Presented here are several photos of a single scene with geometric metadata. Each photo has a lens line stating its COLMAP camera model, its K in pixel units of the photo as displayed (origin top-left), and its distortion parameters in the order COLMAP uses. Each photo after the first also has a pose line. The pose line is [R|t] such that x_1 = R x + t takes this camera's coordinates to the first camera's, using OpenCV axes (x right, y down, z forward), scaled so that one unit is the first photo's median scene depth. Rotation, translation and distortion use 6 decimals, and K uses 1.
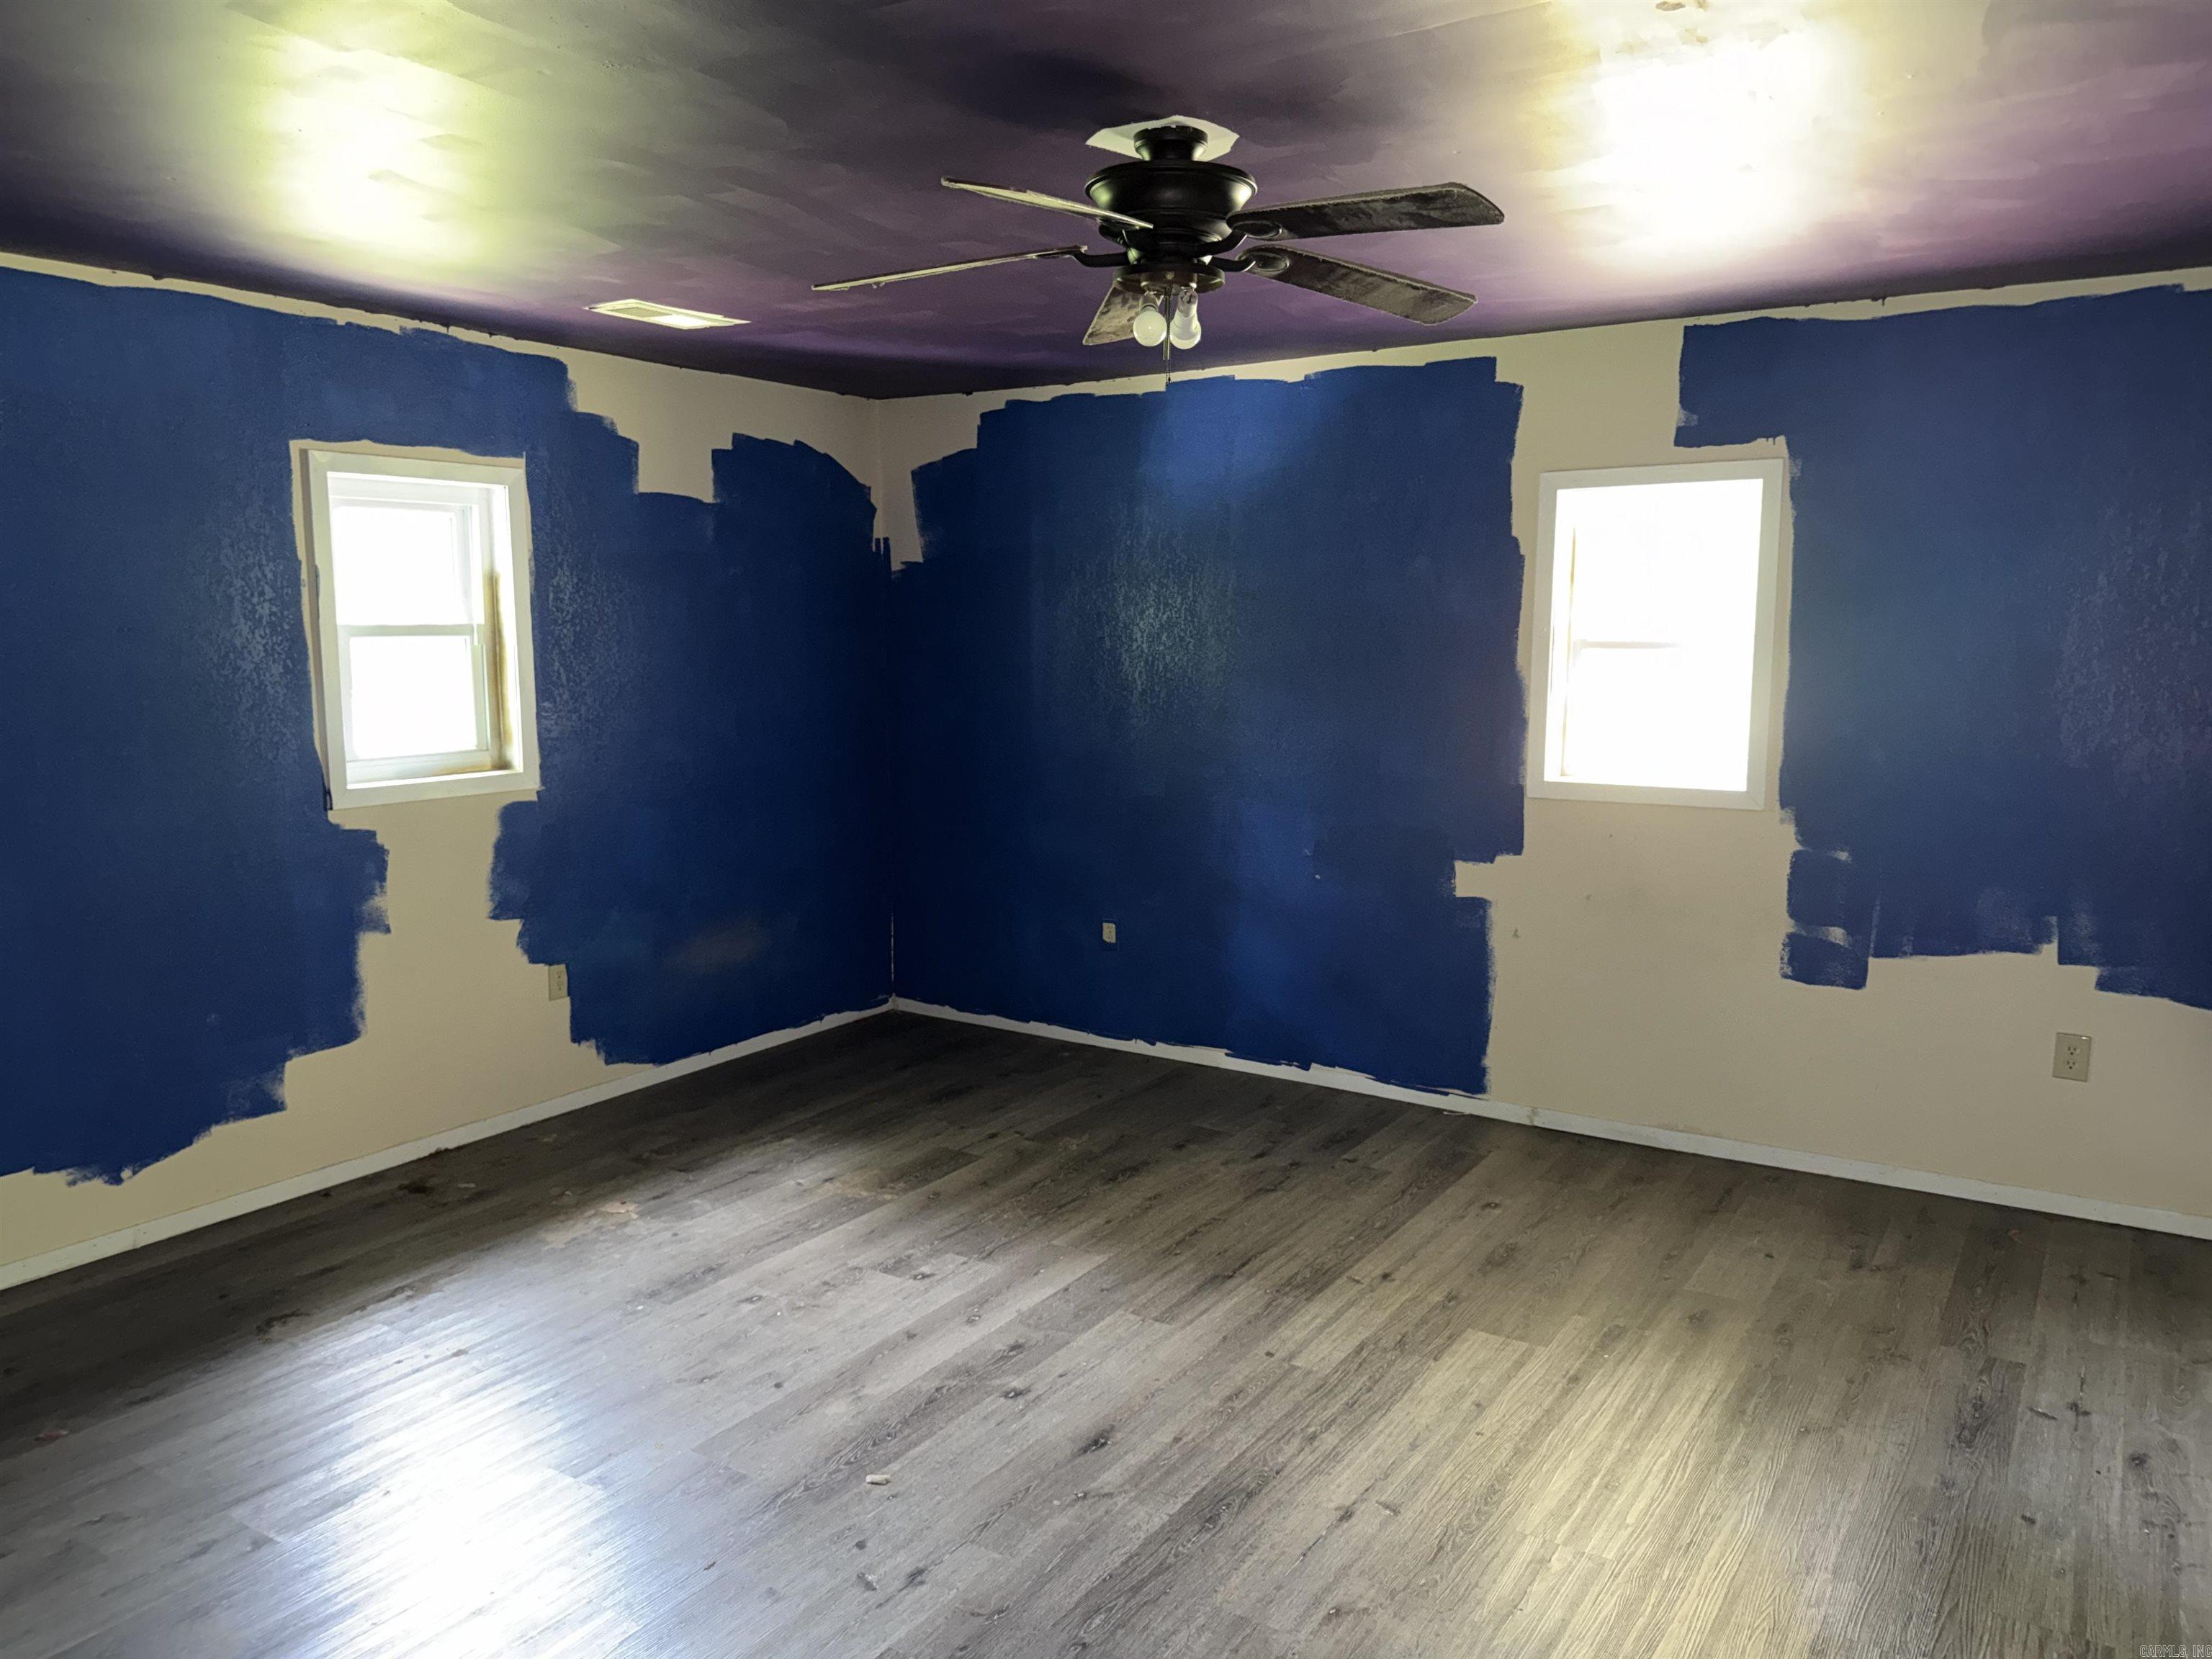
lens RADIAL K [[1551.7, 0, 1109.4], [0, 1551.7, 836.2], [0, 0, 1]] dist [0.098285, -0.123043]
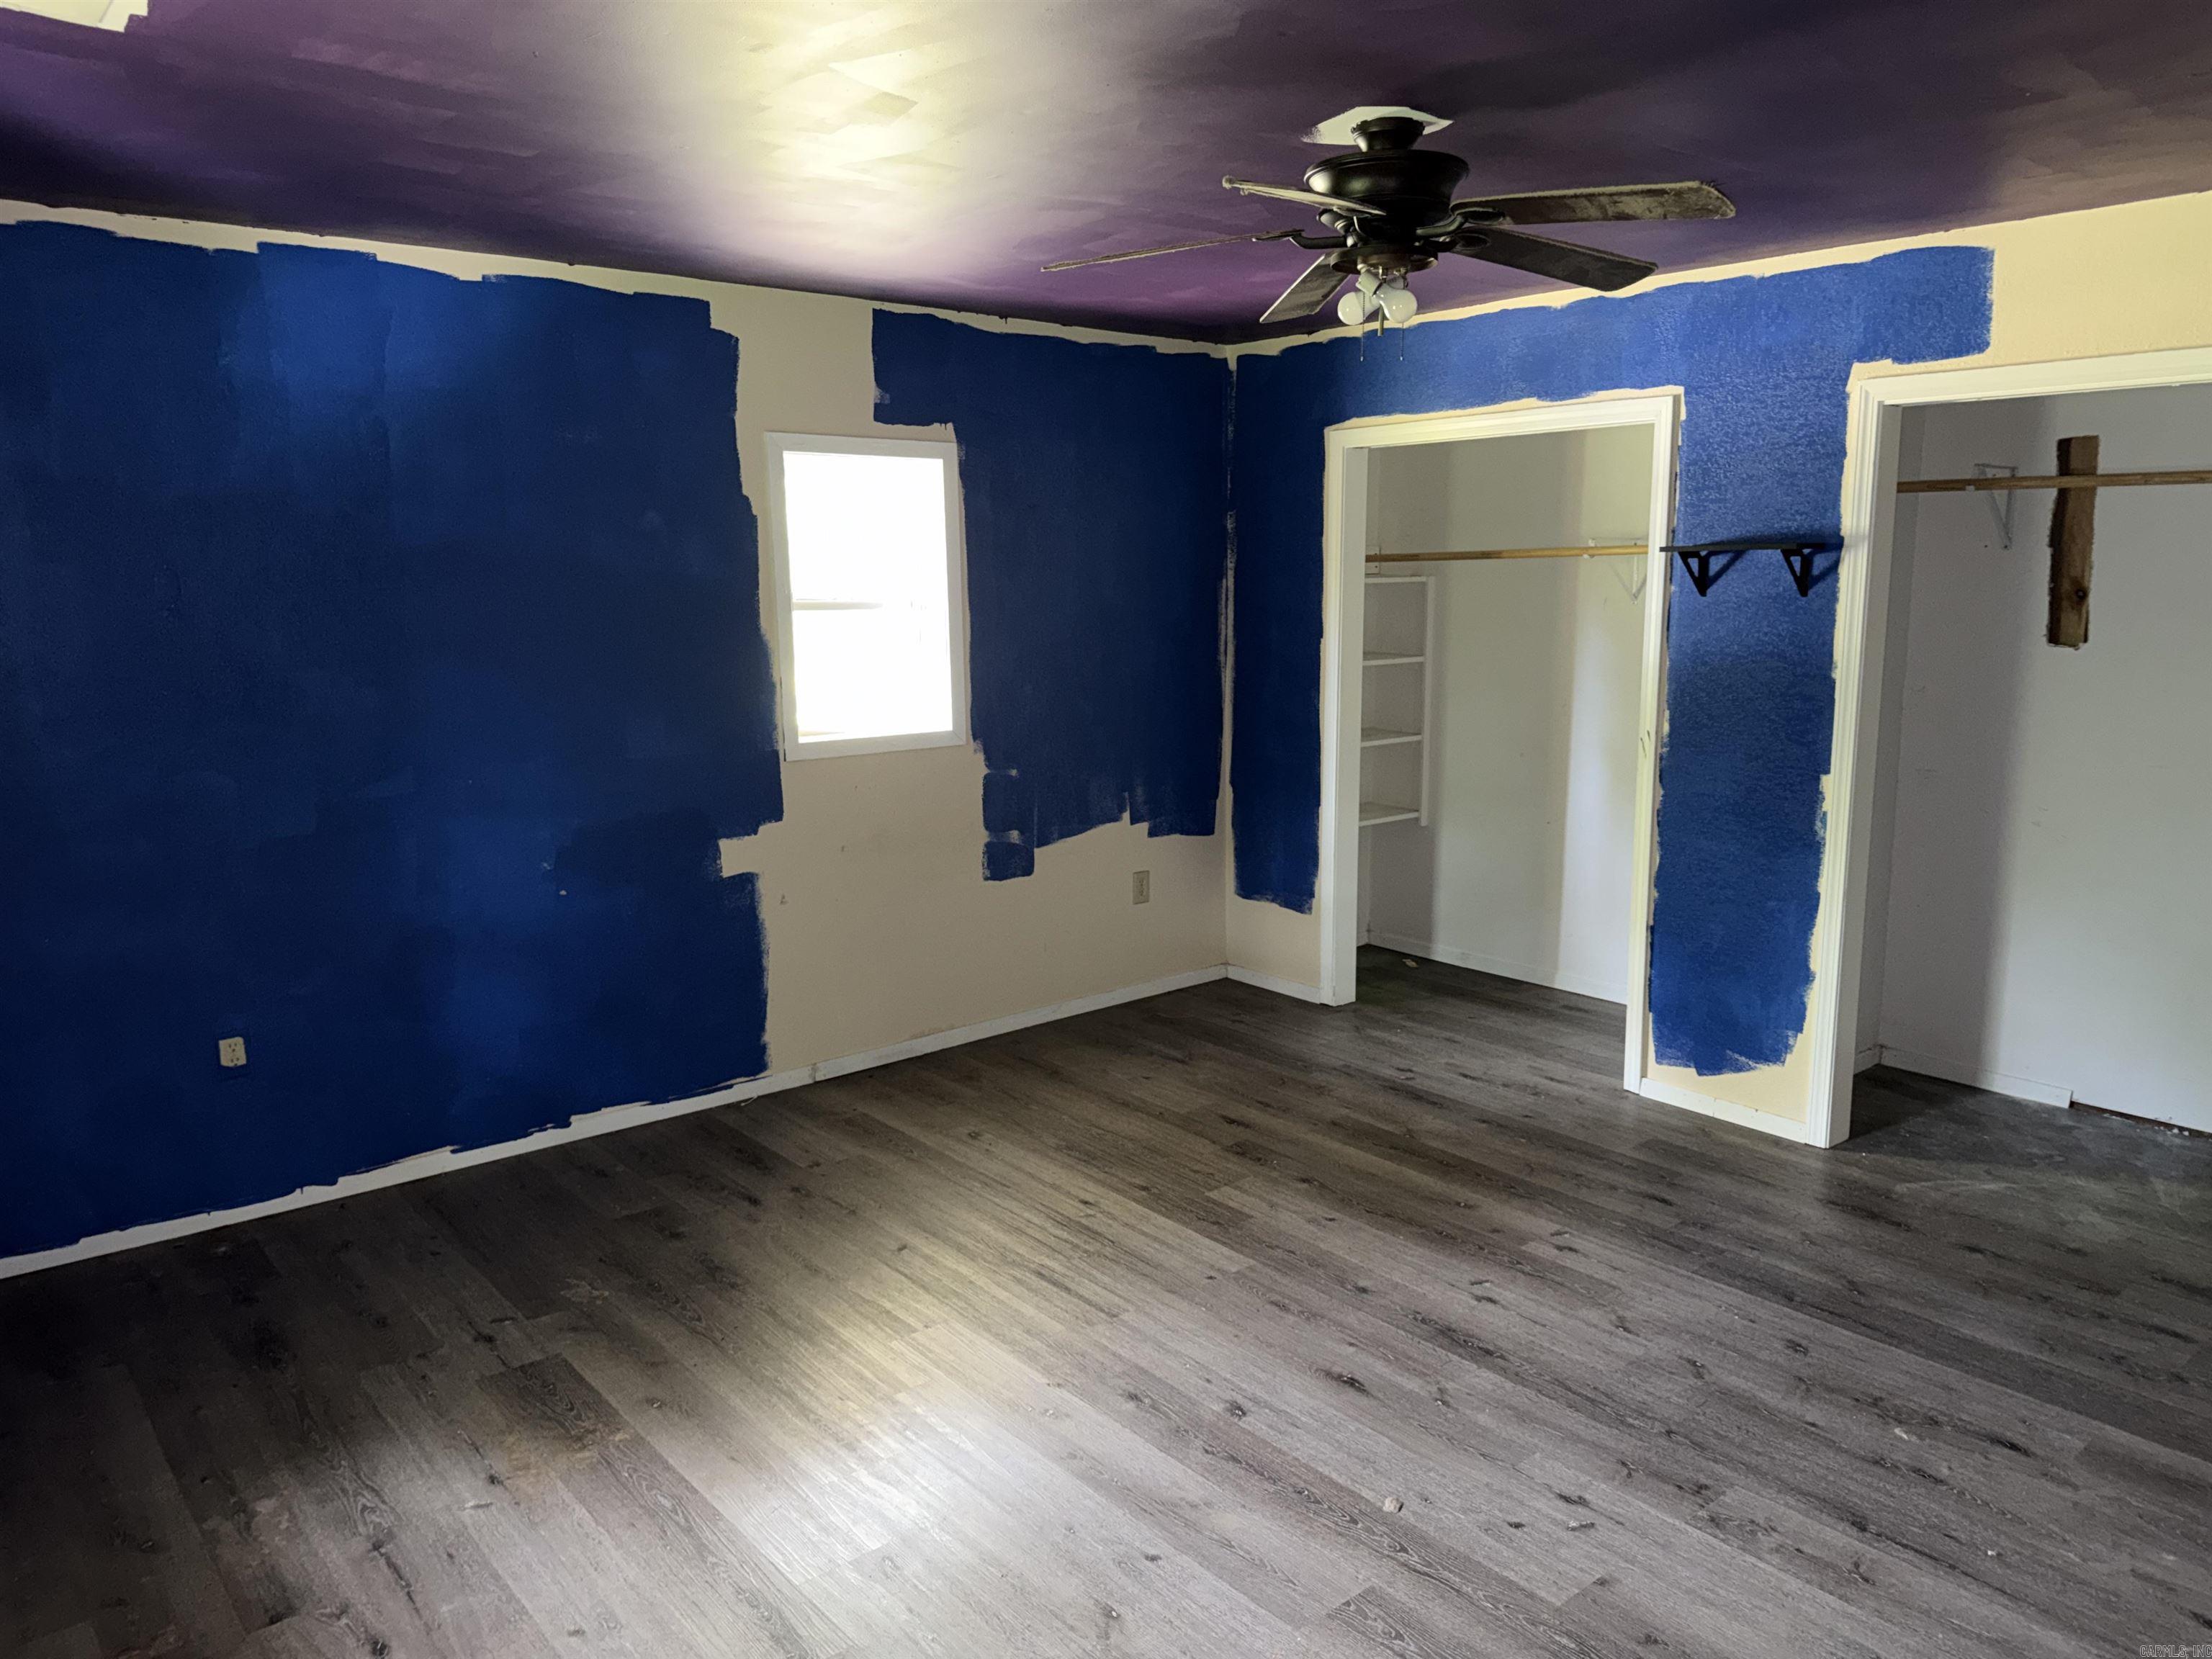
lens RADIAL K [[1551.7, 0, 1109.4], [0, 1551.7, 836.2], [0, 0, 1]] dist [0.098285, -0.123043]
pose [[0.296208, -0.164348, 0.940878, -0.630447], [0.137803, 0.982132, 0.128171, -0.079275], [-0.945130, 0.091690, 0.313563, 0.514003]]
